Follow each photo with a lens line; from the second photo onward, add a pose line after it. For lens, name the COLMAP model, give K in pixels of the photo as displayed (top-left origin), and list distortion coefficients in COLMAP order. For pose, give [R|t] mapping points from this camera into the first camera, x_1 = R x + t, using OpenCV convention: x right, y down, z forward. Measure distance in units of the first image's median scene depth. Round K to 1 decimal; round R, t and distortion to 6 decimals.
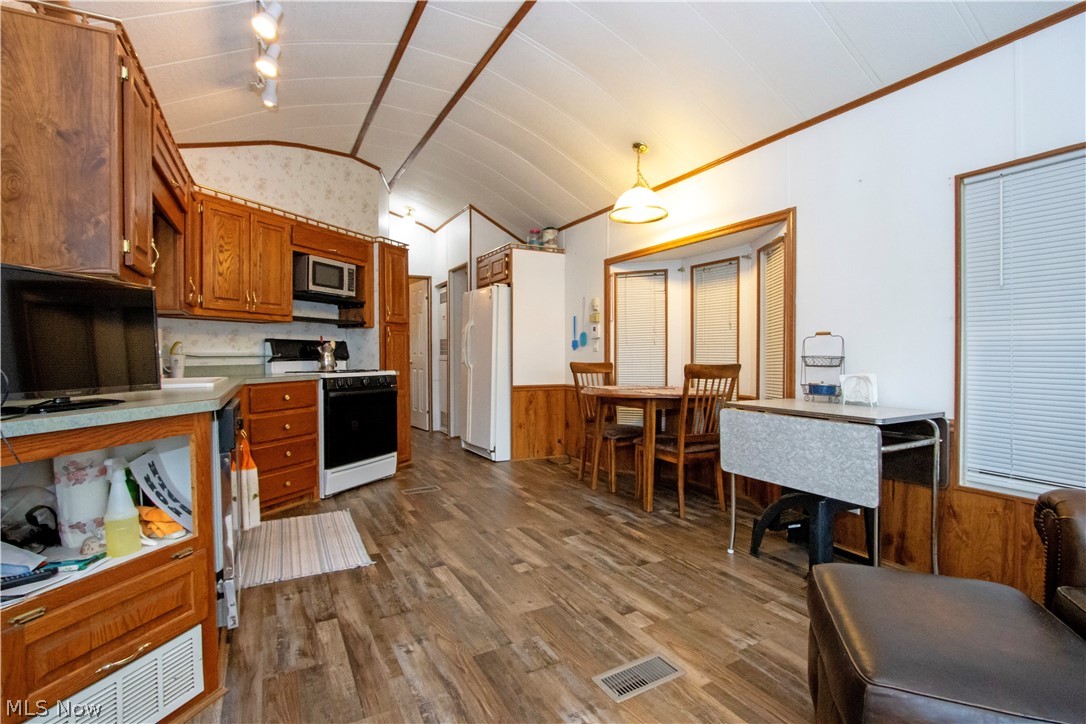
lens RADIAL K [[501.7, 0, 542.2], [0, 501.7, 360.0], [0, 0, 1]] dist [-0.021241, 0.005080]
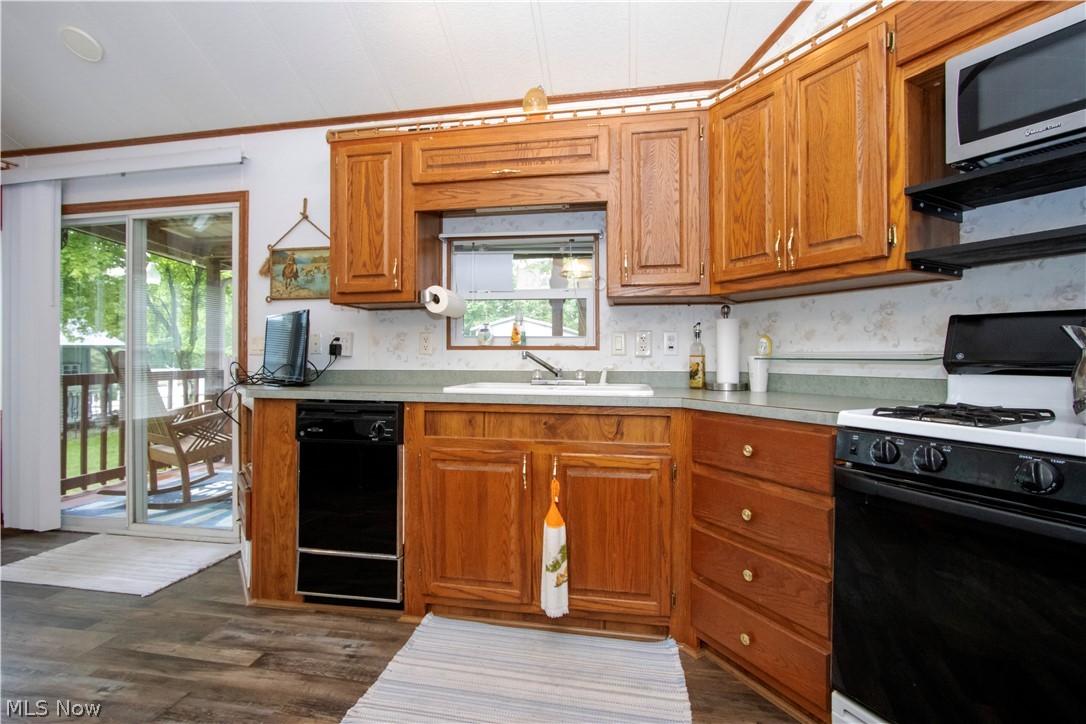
lens RADIAL K [[501.7, 0, 541.1], [0, 501.7, 354.7], [0, 0, 1]] dist [-0.021241, 0.005080]
pose [[-0.628444, 0.006672, -0.777826, -0.059496], [-0.004096, 0.999921, 0.011887, -0.025155], [0.777844, 0.010656, -0.628367, 1.645896]]
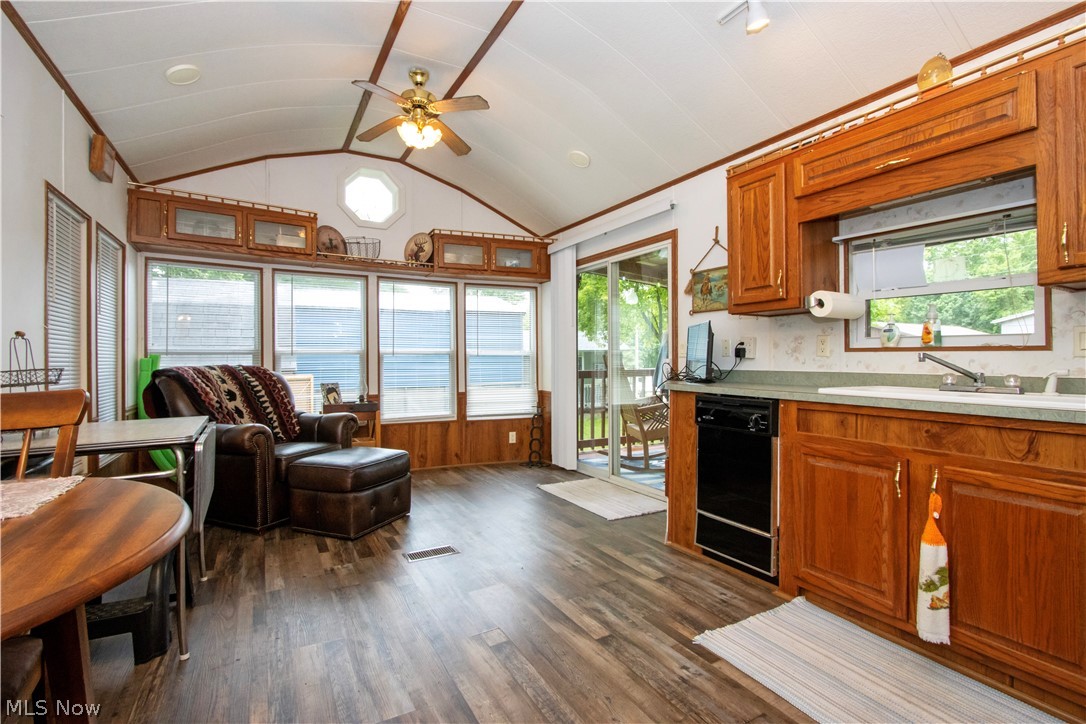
lens RADIAL K [[501.7, 0, 537.6], [0, 501.7, 358.5], [0, 0, 1]] dist [-0.021241, 0.005080]
pose [[-0.999958, 0.009079, -0.001304, -0.115987], [0.009062, 0.999881, 0.012493, -0.027266], [0.001418, 0.012481, -0.999921, 1.880622]]
